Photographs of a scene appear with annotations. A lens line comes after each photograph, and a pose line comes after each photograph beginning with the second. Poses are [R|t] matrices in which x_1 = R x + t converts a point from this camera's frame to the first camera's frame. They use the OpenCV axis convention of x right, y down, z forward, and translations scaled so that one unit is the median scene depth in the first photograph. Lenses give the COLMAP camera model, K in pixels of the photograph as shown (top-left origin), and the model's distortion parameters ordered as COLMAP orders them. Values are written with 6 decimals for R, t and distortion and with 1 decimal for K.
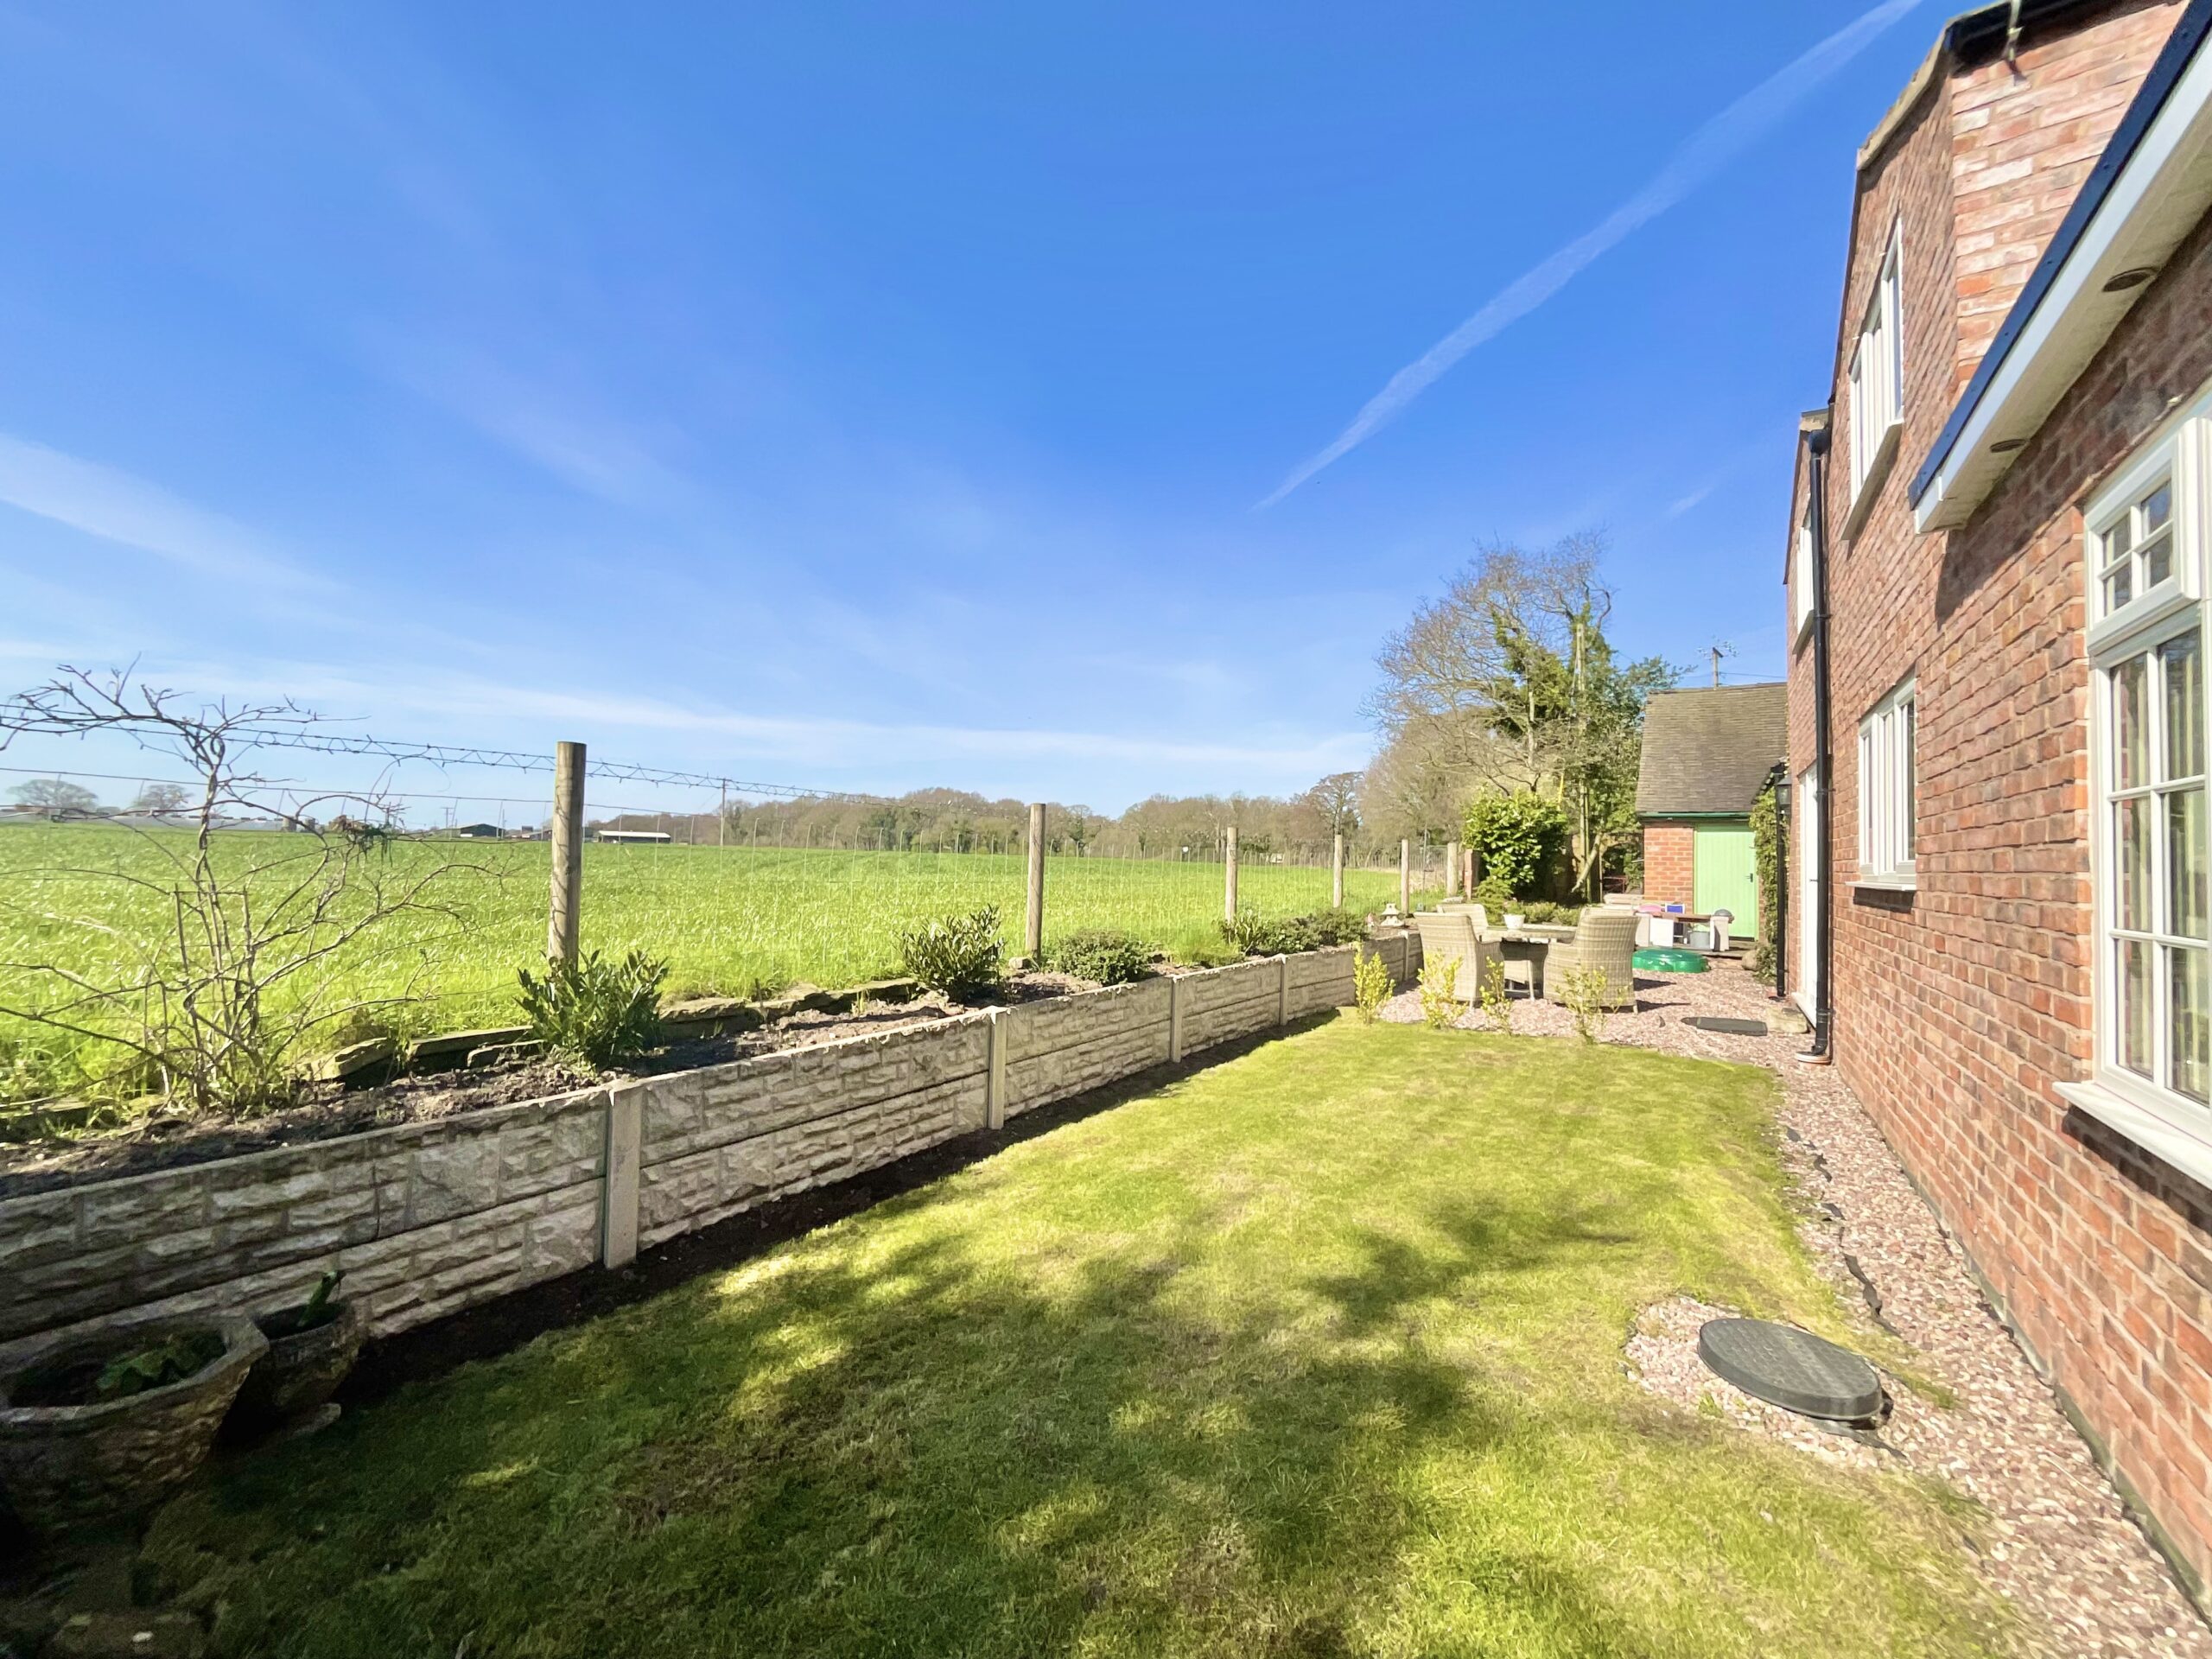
lens RADIAL K [[903.4, 0, 1106.0], [0, 903.4, 829.5], [0, 0, 1]] dist [-0.000145, 0.000633]
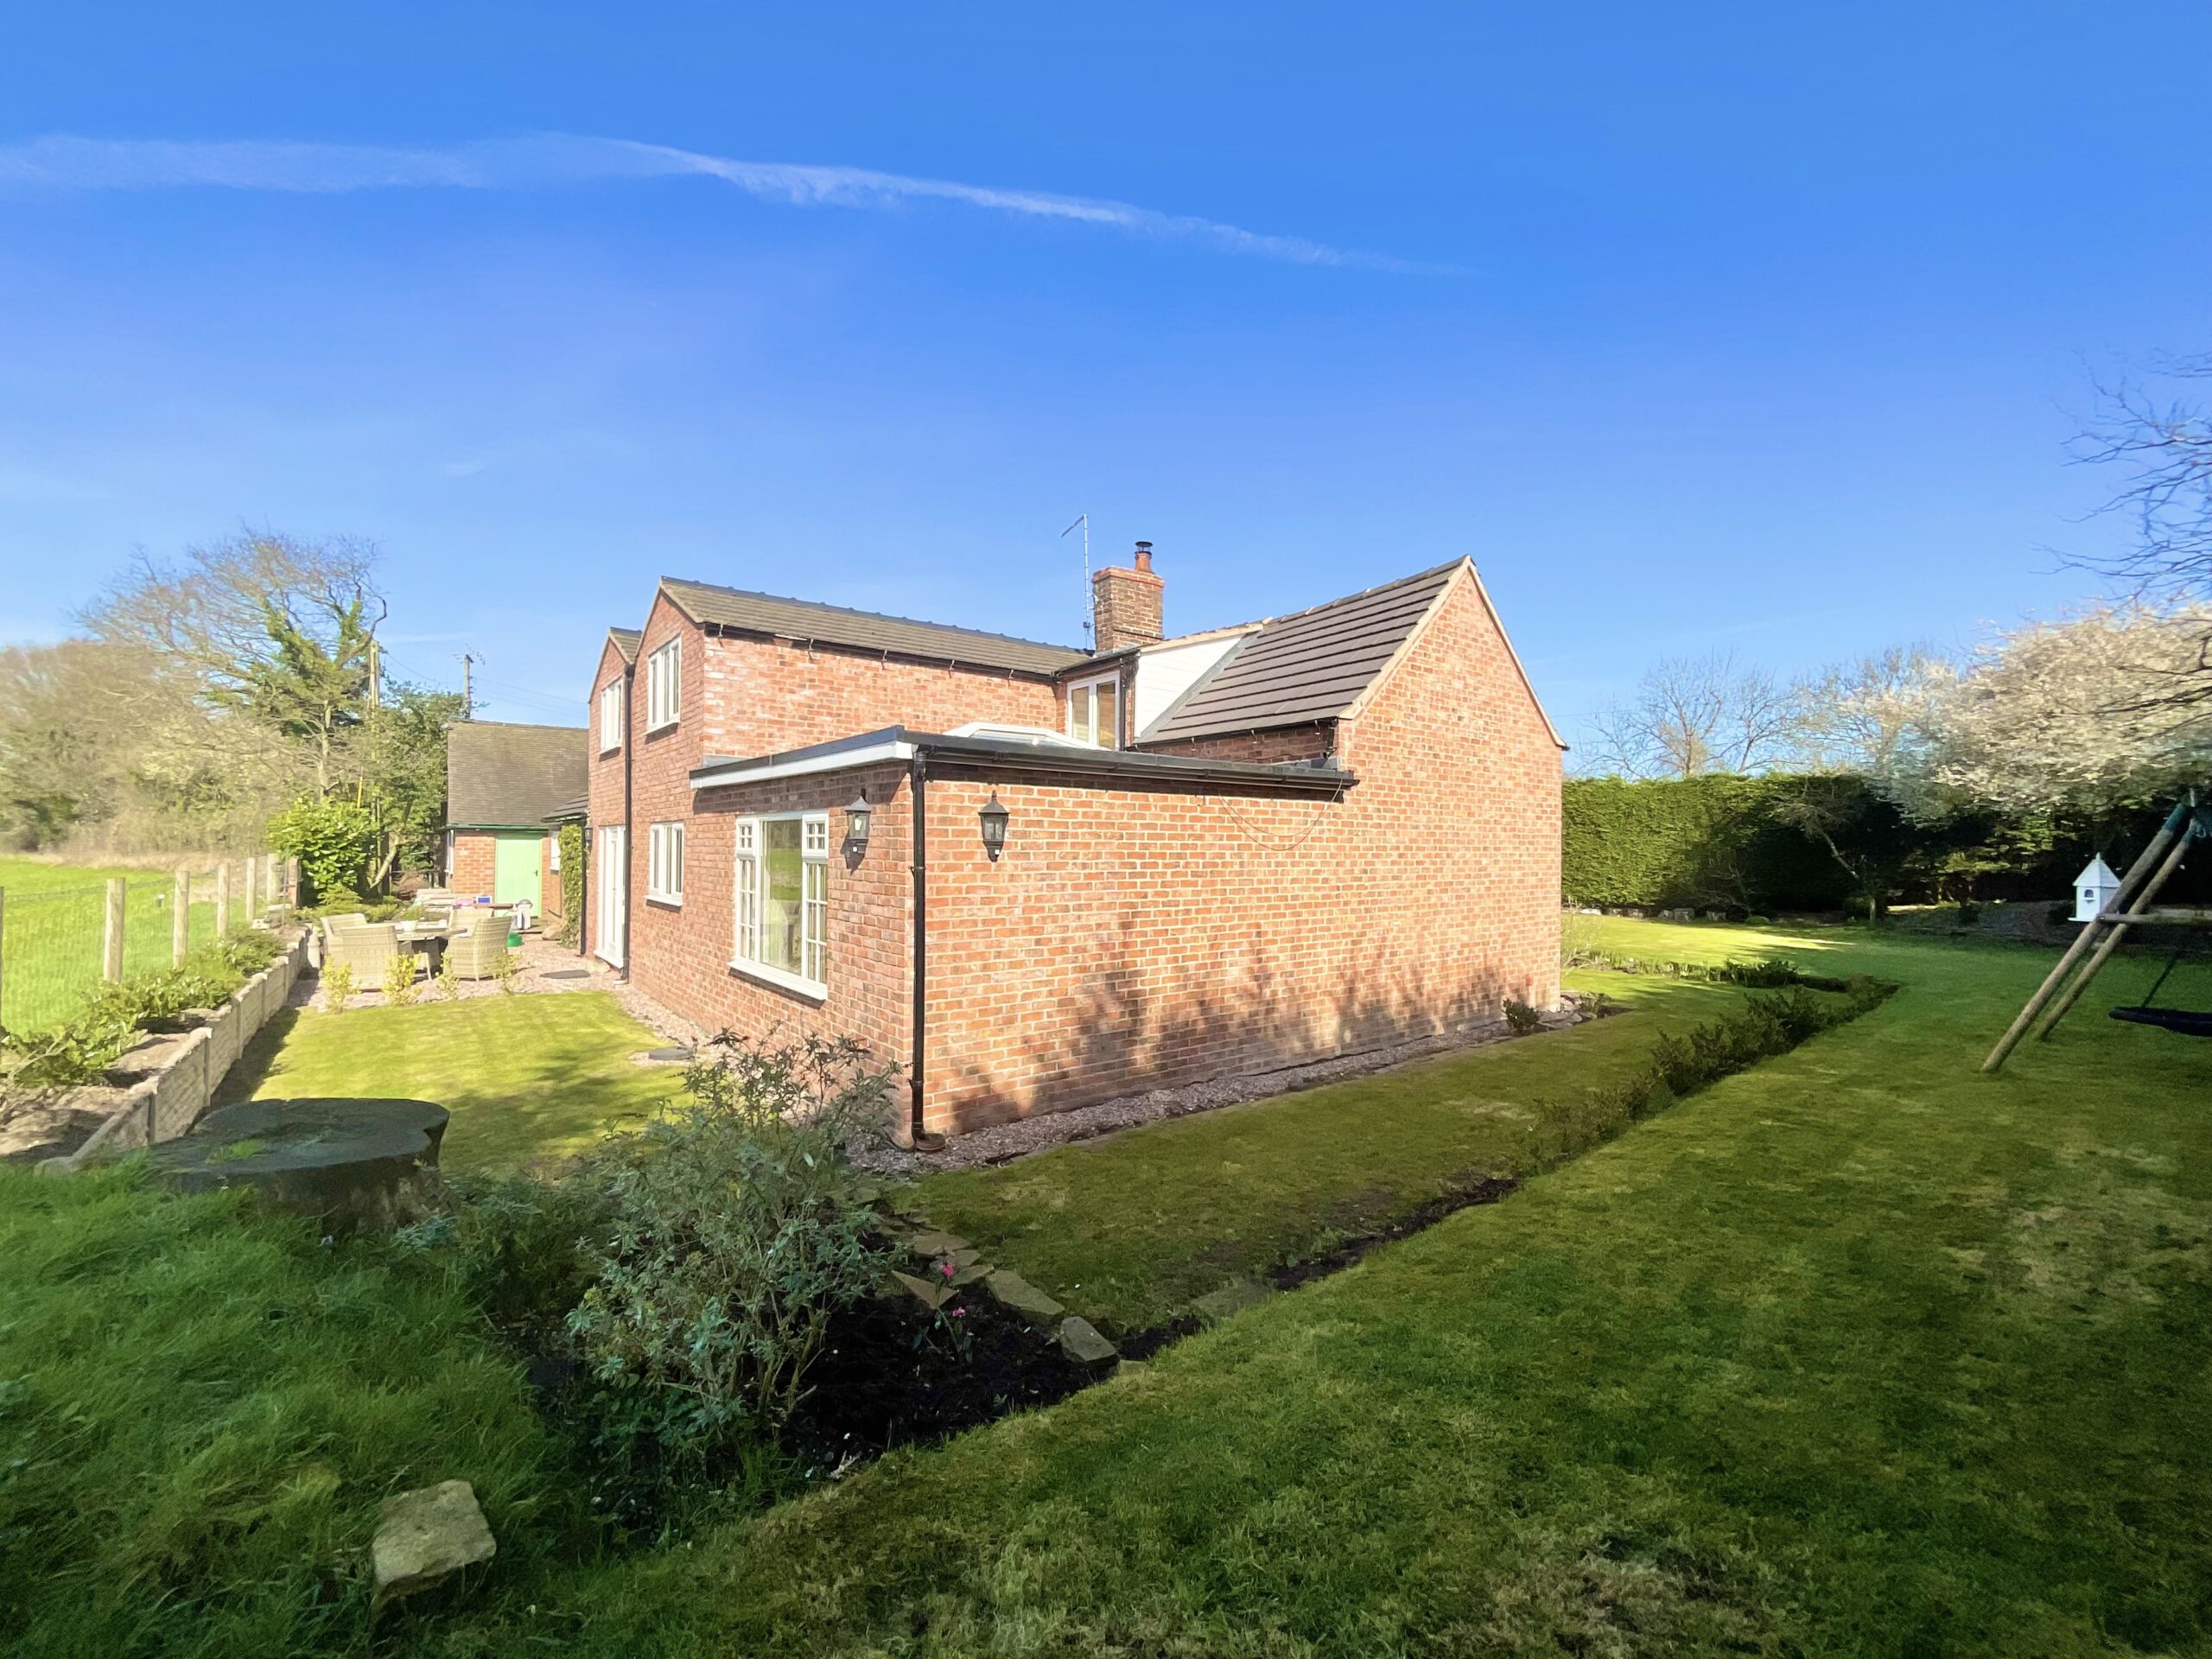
lens RADIAL K [[903.4, 0, 1106.0], [0, 903.4, 829.5], [0, 0, 1]] dist [-0.000145, 0.000633]
pose [[0.318241, -0.005981, 0.947991, -0.368310], [-0.030227, 0.999408, 0.016453, -0.071066], [-0.947528, -0.033891, 0.317872, -0.306697]]
